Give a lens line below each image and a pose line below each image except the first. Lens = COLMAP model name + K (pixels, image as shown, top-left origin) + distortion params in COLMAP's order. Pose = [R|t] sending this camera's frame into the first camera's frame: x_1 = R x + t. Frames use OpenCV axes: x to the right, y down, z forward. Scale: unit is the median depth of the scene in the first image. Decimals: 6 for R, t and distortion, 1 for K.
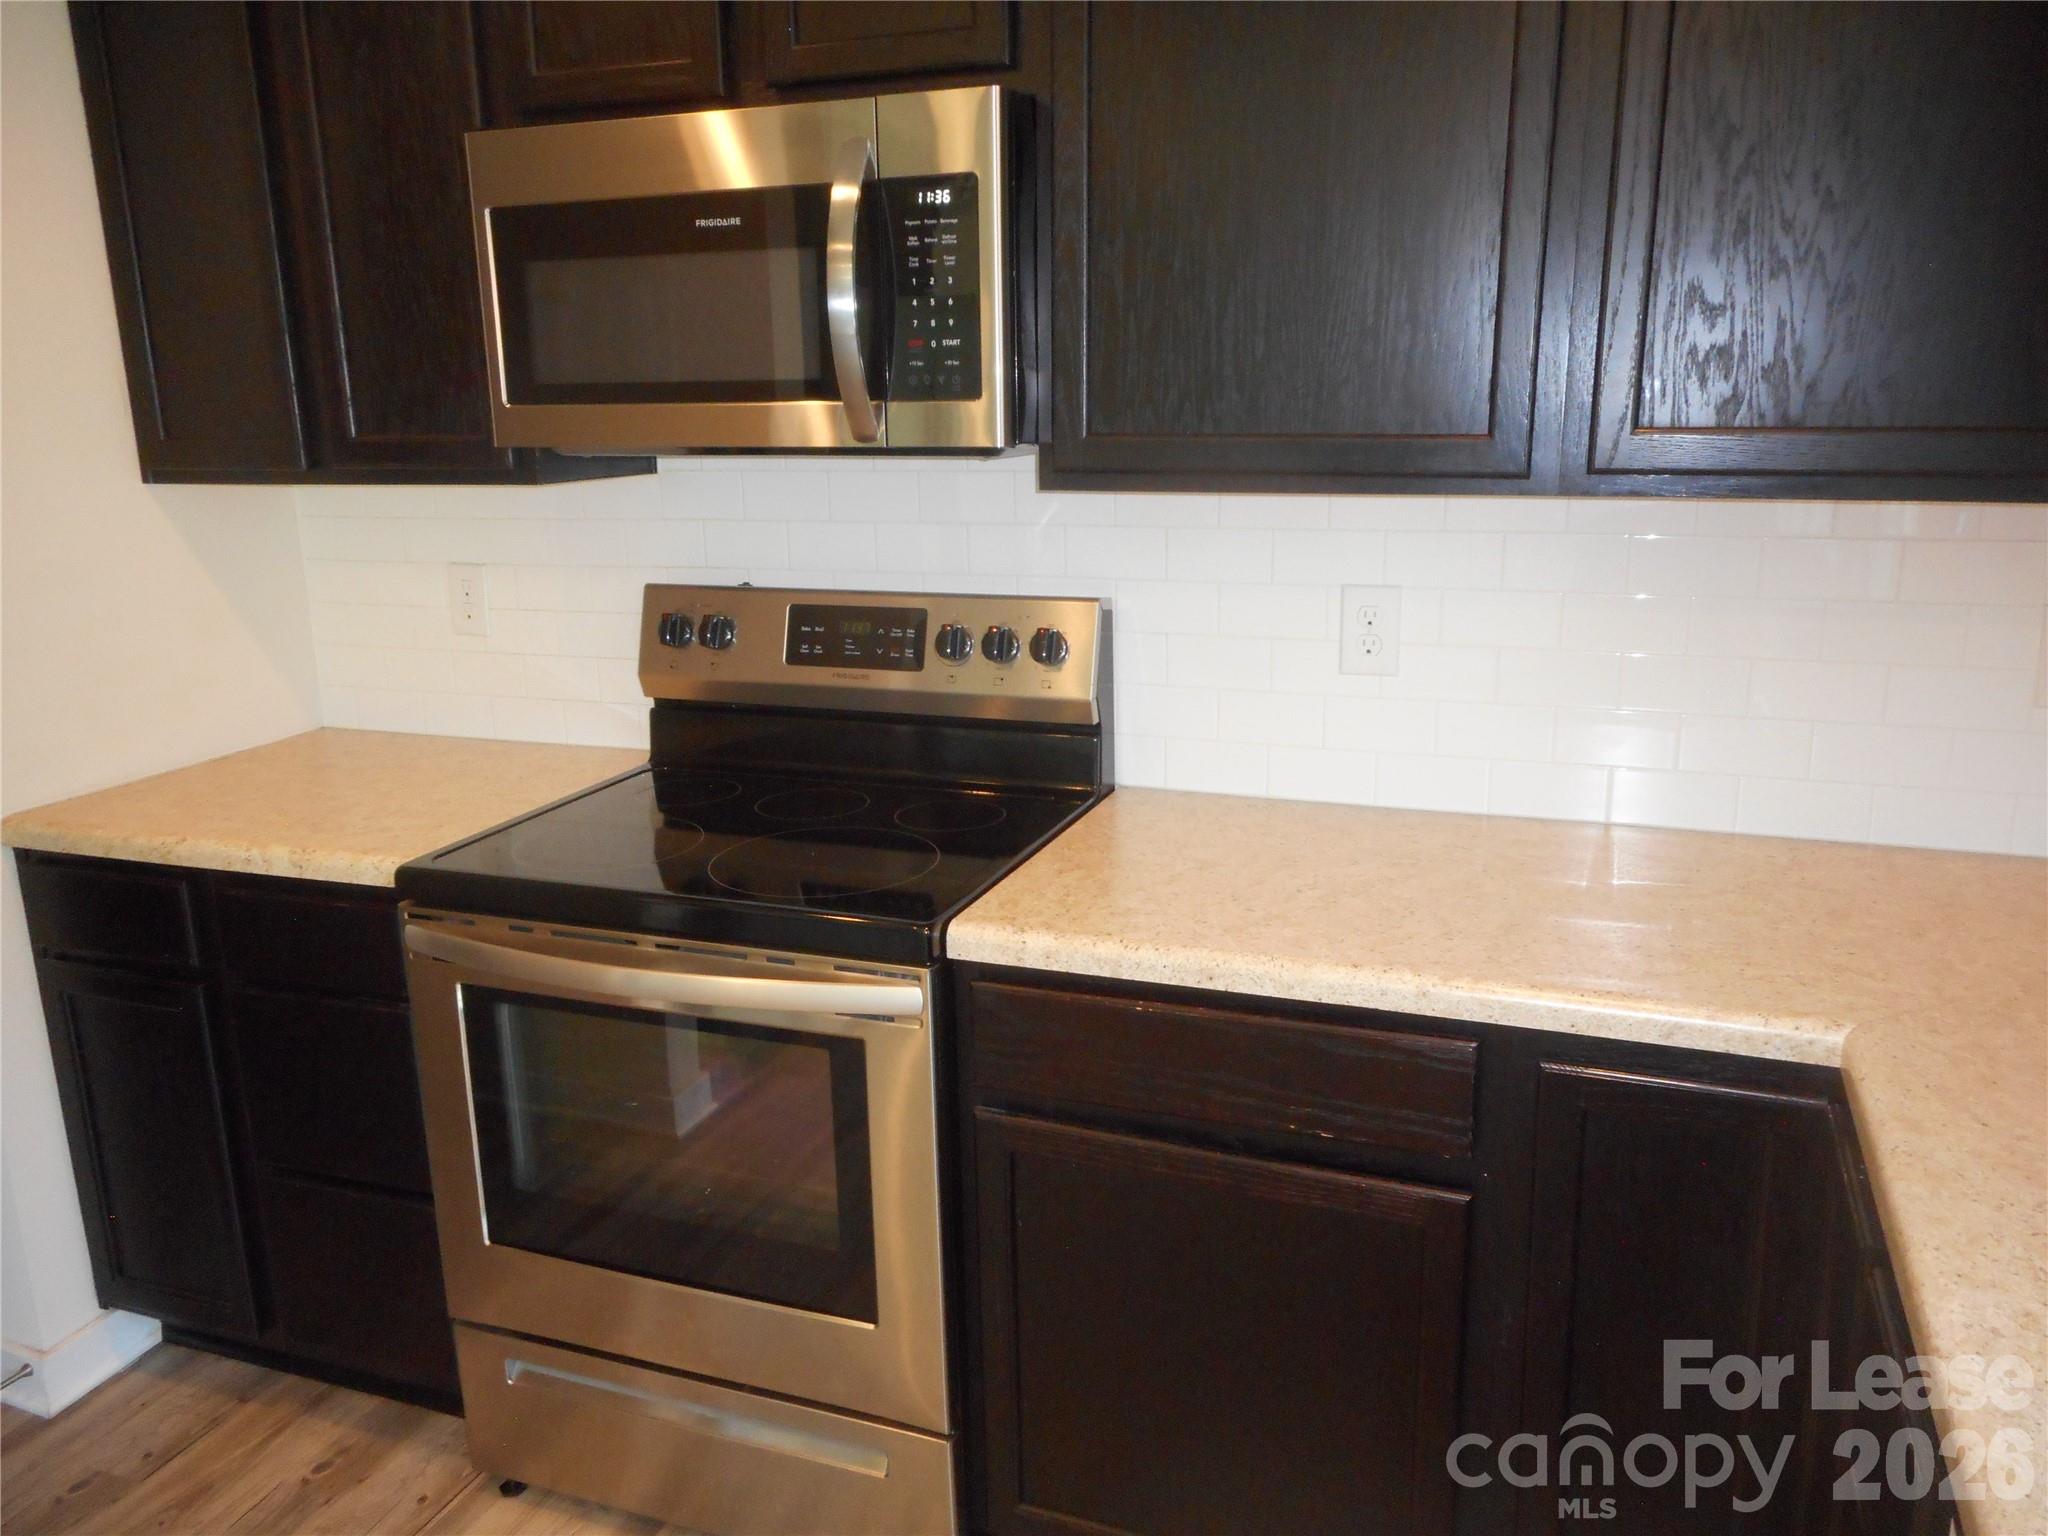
lens RADIAL K [[1557.2, 0, 1020.1], [0, 1557.2, 754.0], [0, 0, 1]] dist [-0.001851, 0.016028]
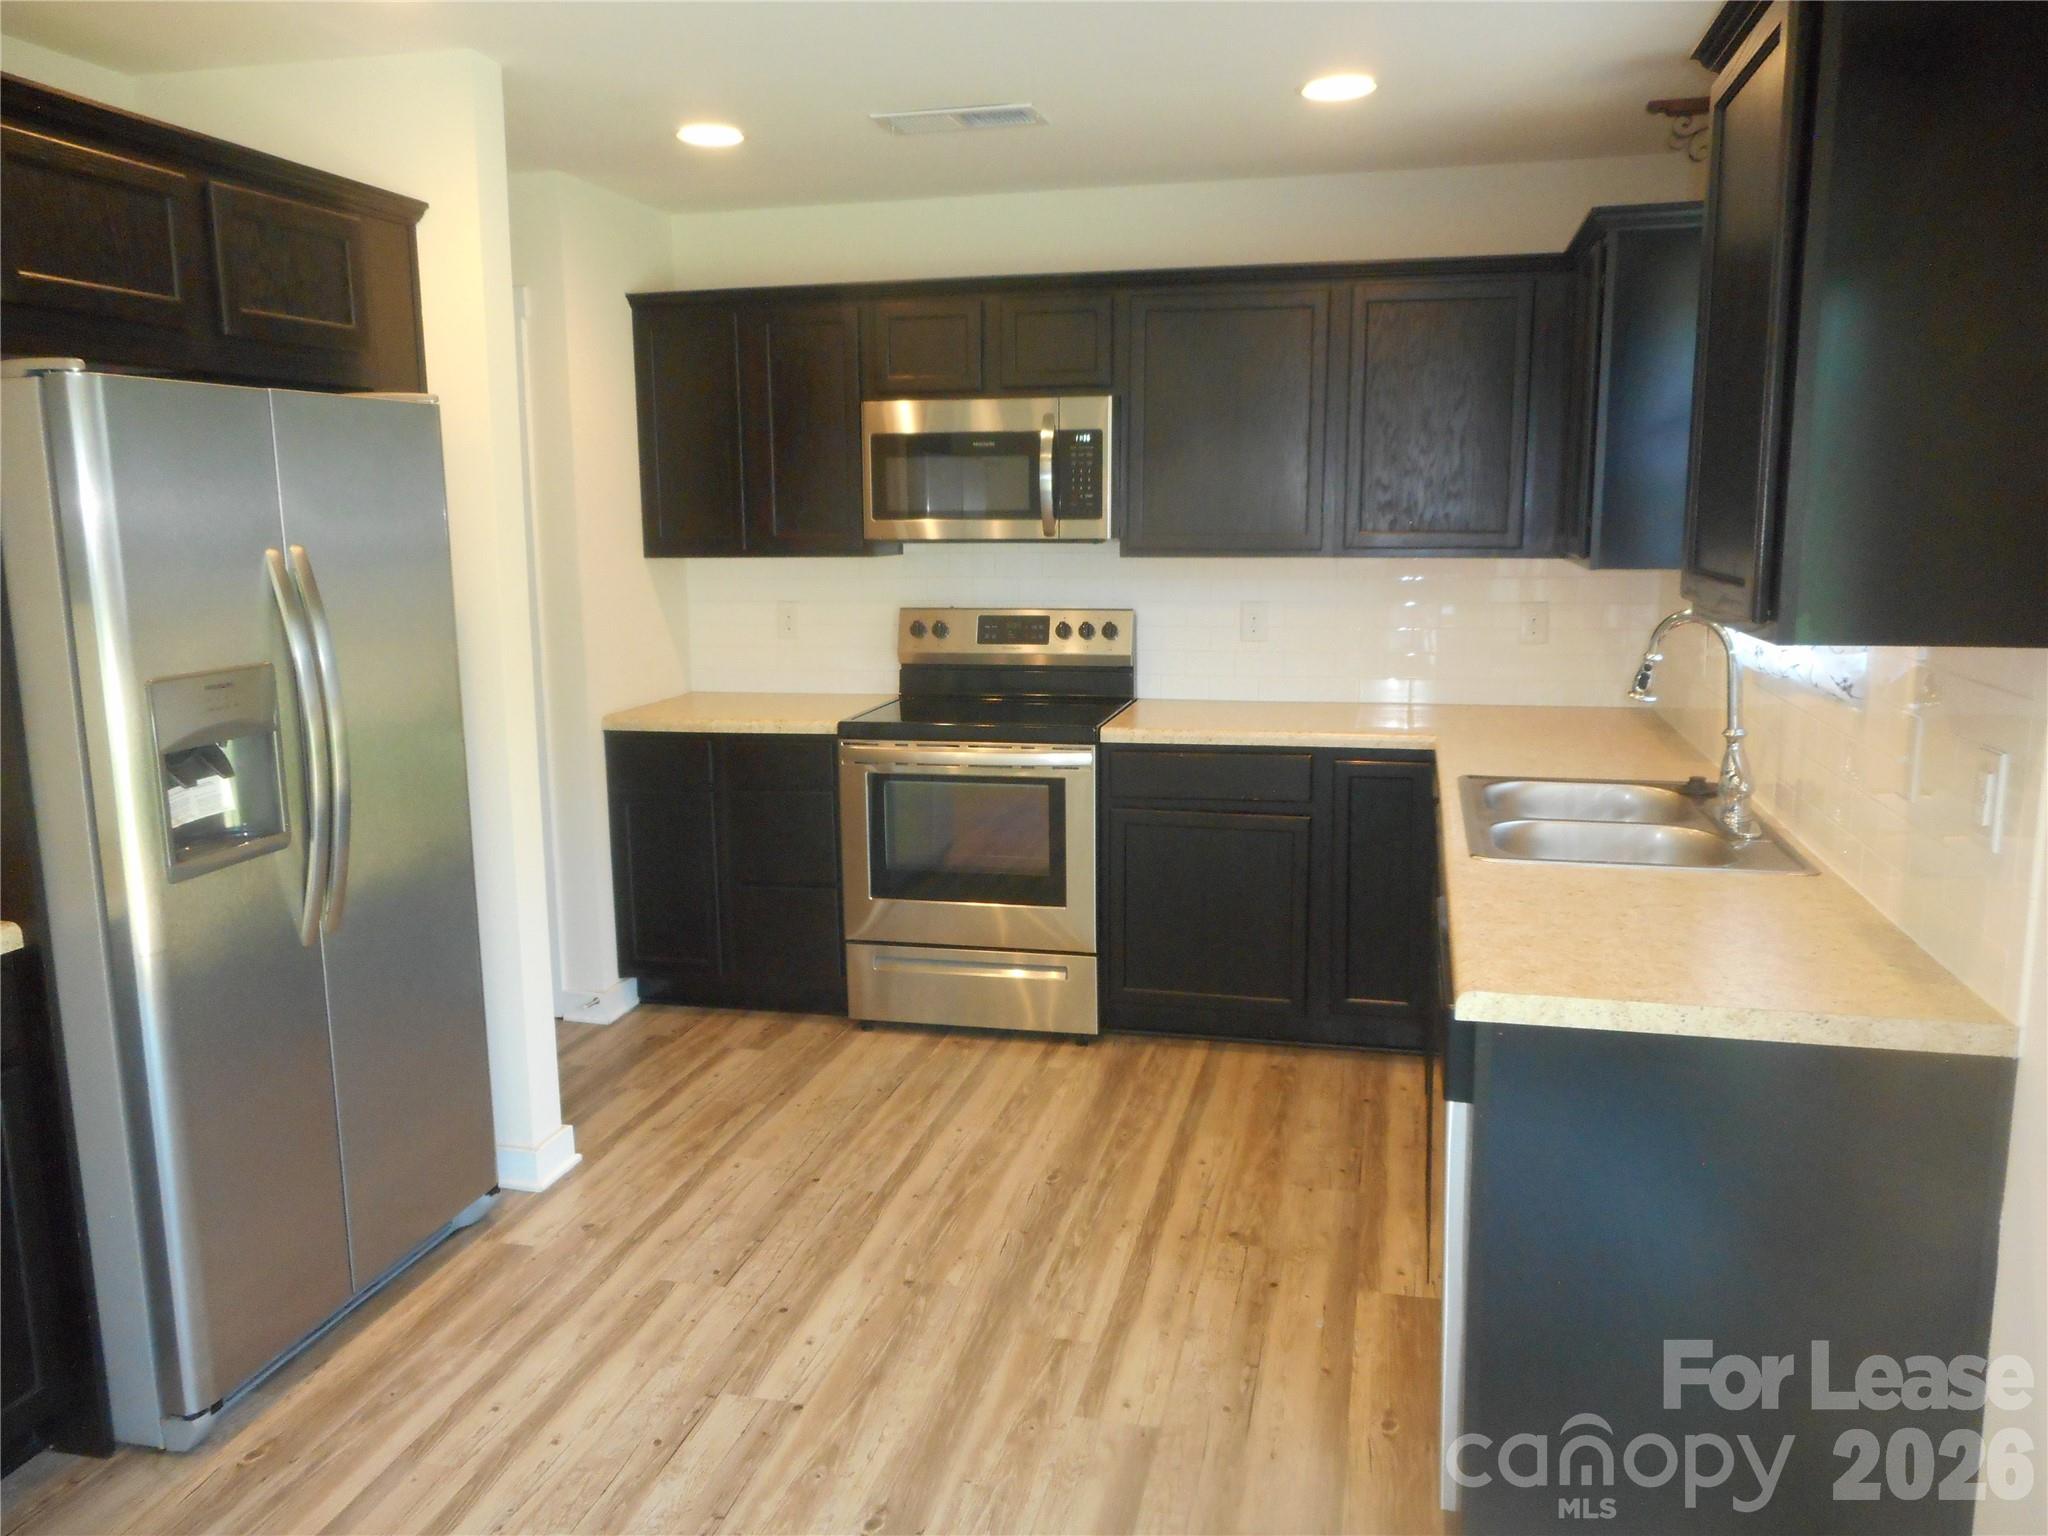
lens RADIAL K [[1557.2, 0, 1025.5], [0, 1557.2, 774.2], [0, 0, 1]] dist [-0.001851, 0.016028]
pose [[0.987199, -0.013040, 0.158960, -0.514718], [0.023455, 0.997686, -0.063821, 0.310110], [-0.157760, 0.066732, 0.985220, -1.301887]]
